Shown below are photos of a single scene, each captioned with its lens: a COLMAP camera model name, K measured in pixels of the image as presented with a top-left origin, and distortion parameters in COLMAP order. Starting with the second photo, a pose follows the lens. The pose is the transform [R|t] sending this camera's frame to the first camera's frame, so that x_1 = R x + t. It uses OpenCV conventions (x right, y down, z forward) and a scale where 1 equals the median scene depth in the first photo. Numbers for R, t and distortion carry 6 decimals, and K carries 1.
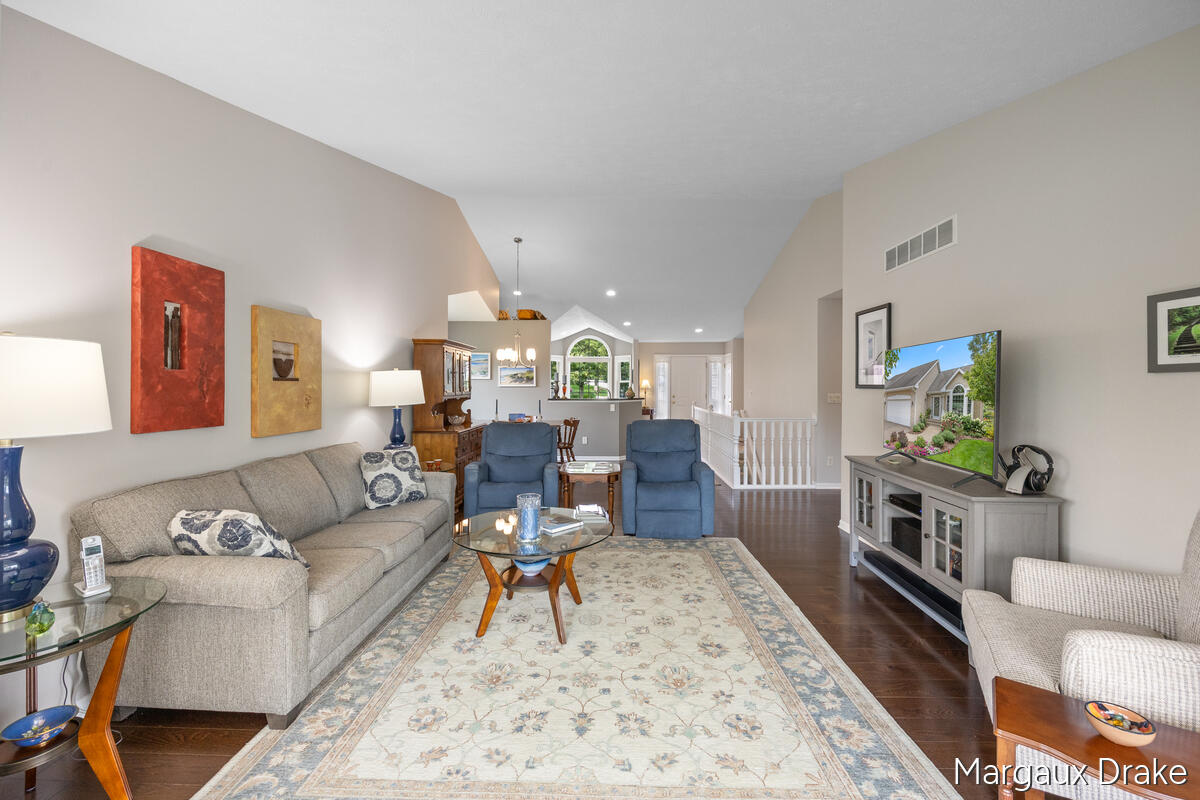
lens RADIAL K [[489.3, 0, 610.0], [0, 489.3, 385.6], [0, 0, 1]] dist [0.000574, 0.000046]
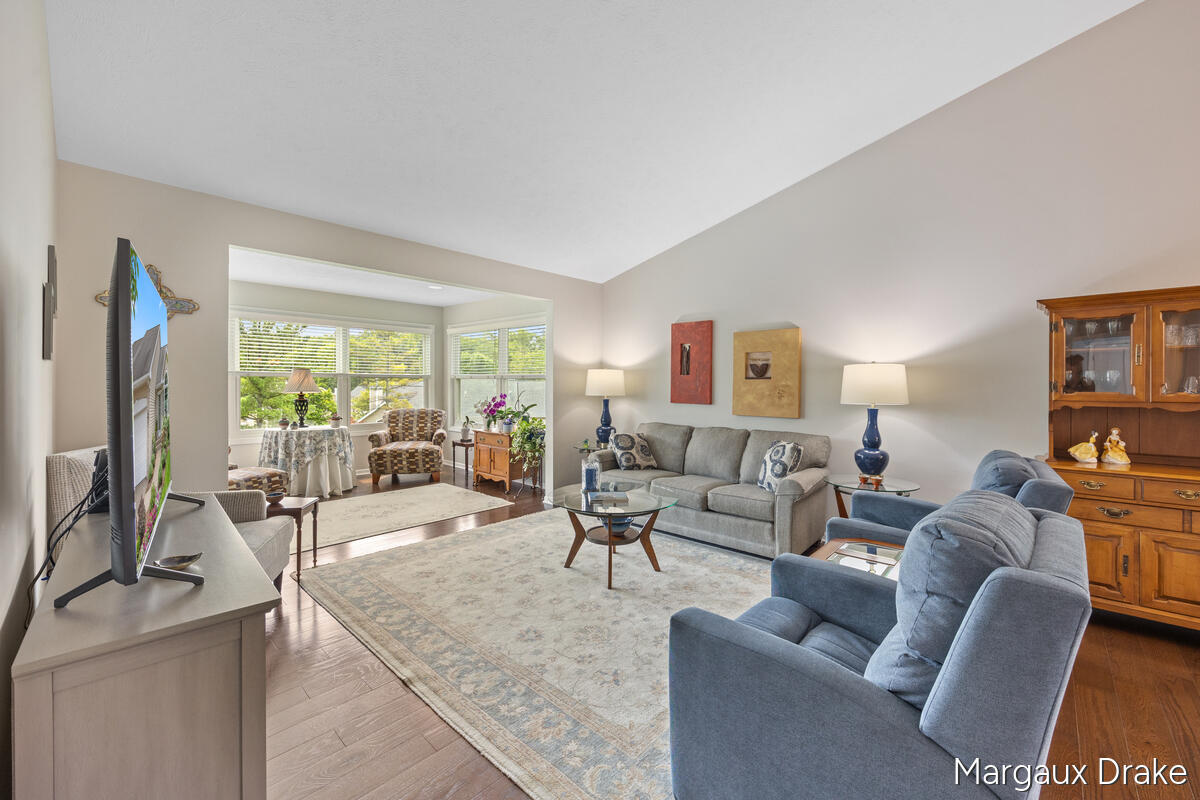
lens RADIAL K [[489.3, 0, 610.0], [0, 489.3, 385.6], [0, 0, 1]] dist [0.000574, 0.000046]
pose [[-0.675158, -0.000180, -0.737673, 0.770432], [-0.001665, 0.999998, 0.001280, 0.008527], [0.737672, 0.002093, -0.675156, 1.849119]]
